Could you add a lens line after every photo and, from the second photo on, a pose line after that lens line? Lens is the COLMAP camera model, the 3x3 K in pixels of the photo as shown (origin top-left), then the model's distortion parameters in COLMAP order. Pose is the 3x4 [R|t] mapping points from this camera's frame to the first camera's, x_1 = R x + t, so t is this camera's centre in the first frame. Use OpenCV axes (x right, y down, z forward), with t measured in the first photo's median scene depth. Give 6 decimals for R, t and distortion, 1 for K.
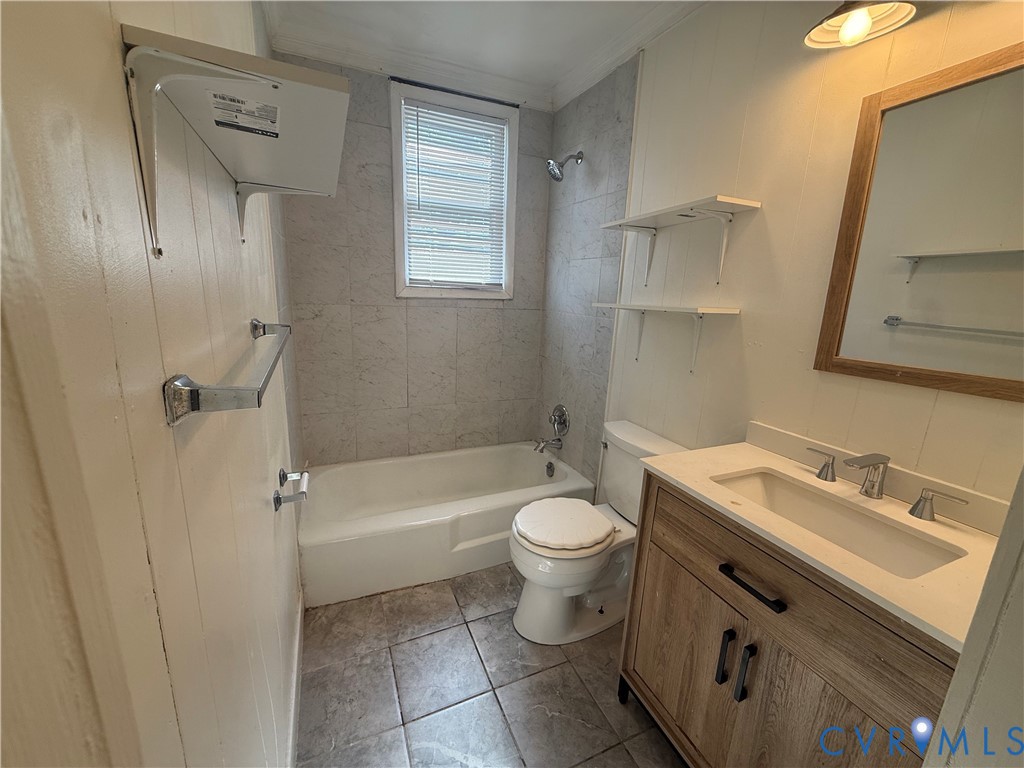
lens RADIAL K [[410.8, 0, 511.1], [0, 410.8, 383.3], [0, 0, 1]] dist [-0.000288, -0.000274]
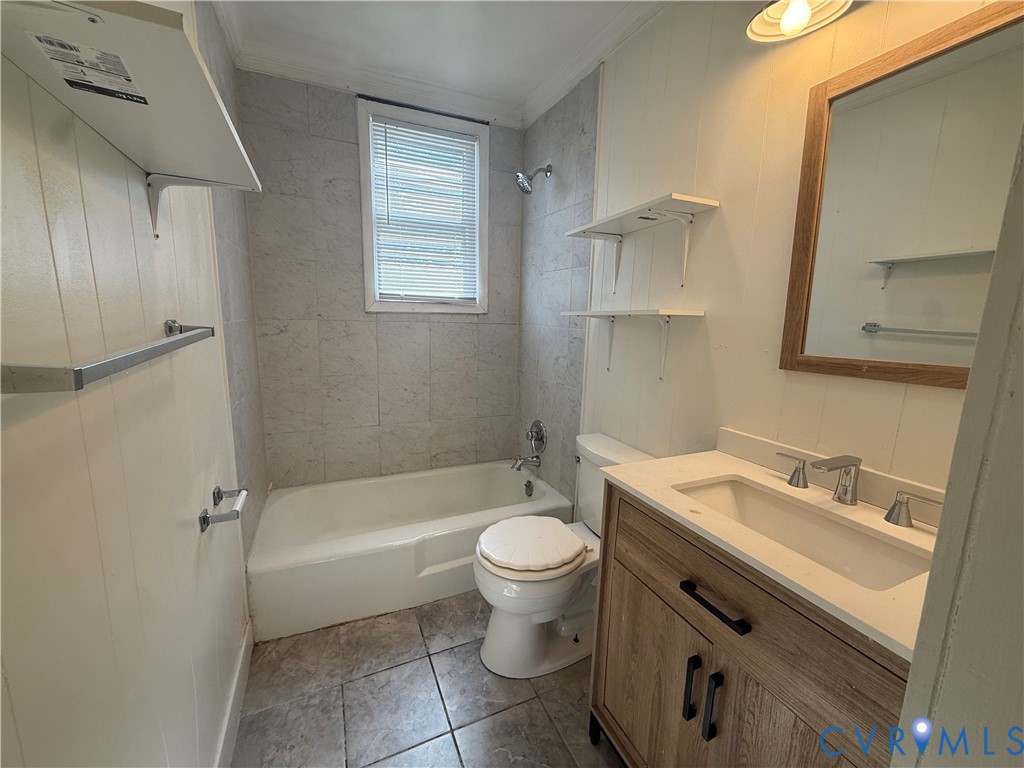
lens RADIAL K [[410.8, 0, 511.1], [0, 410.8, 382.6], [0, 0, 1]] dist [-0.000288, -0.000274]
pose [[0.999852, -0.015929, 0.006486, 0.091785], [0.016290, 0.998065, -0.060004, 0.035916], [-0.005517, 0.060100, 0.998177, 0.050436]]
